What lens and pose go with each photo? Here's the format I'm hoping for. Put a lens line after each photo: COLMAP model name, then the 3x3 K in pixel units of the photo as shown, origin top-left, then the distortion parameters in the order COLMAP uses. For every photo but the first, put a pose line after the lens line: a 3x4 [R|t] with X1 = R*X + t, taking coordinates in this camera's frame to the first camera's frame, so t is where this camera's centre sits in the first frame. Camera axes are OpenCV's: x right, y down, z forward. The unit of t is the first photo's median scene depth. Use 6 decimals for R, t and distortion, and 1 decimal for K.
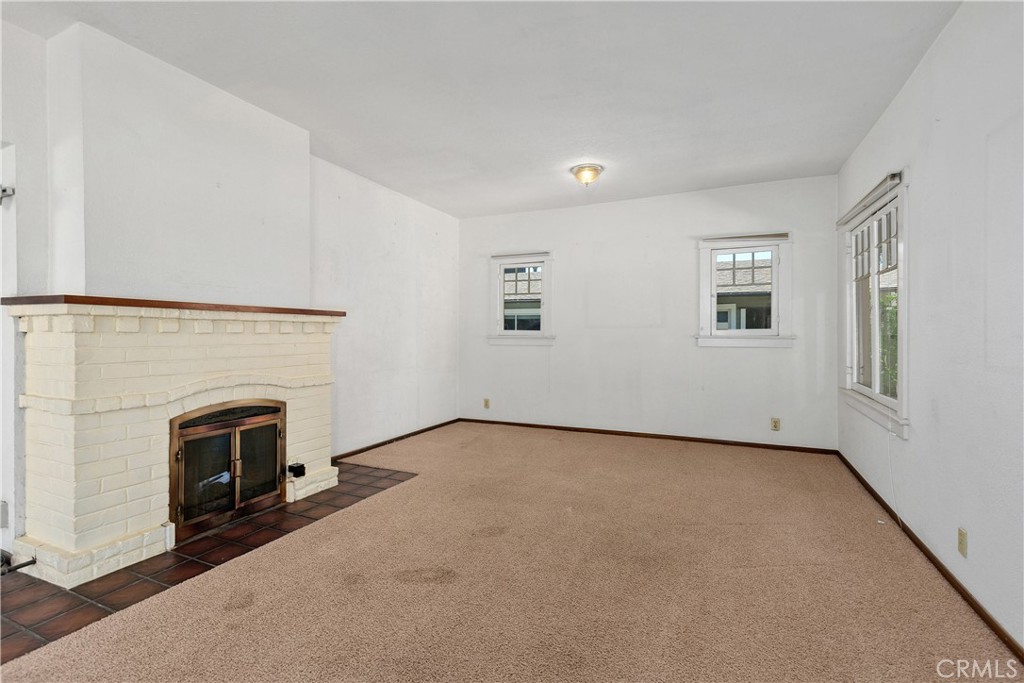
lens RADIAL K [[471.1, 0, 505.9], [0, 471.1, 333.7], [0, 0, 1]] dist [0.002916, 0.000512]
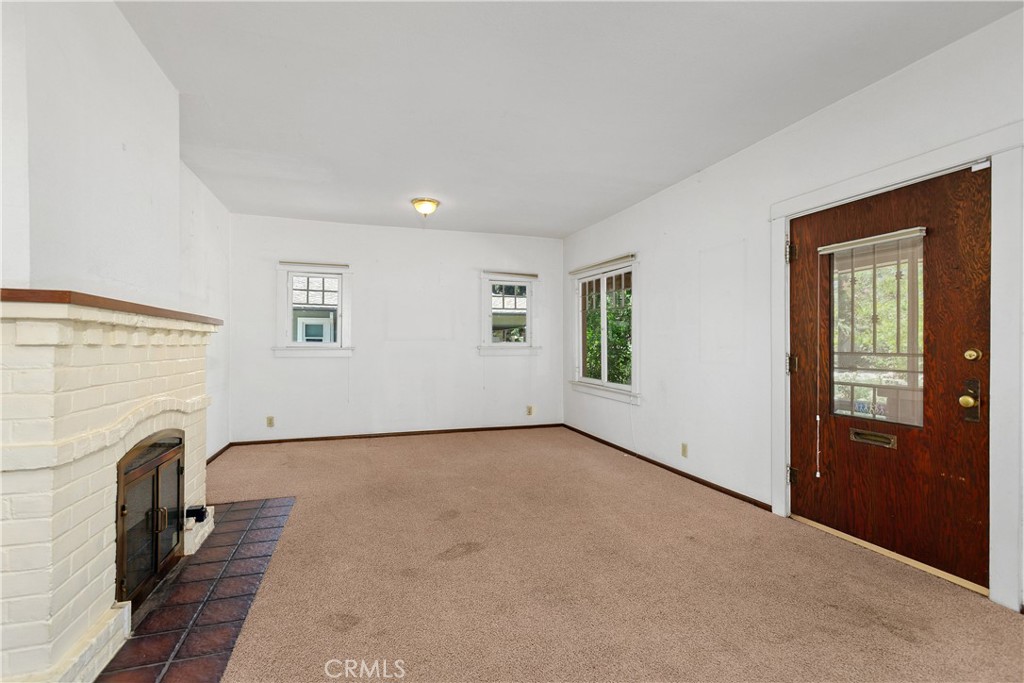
lens RADIAL K [[468.1, 0, 512.0], [0, 468.1, 341.5], [0, 0, 1]] dist [-0.000009, 0.000034]
pose [[0.729628, 0.005371, 0.683823, -0.563937], [0.000229, 0.999967, -0.008099, -0.000622], [-0.683844, 0.006066, 0.729603, 0.034219]]
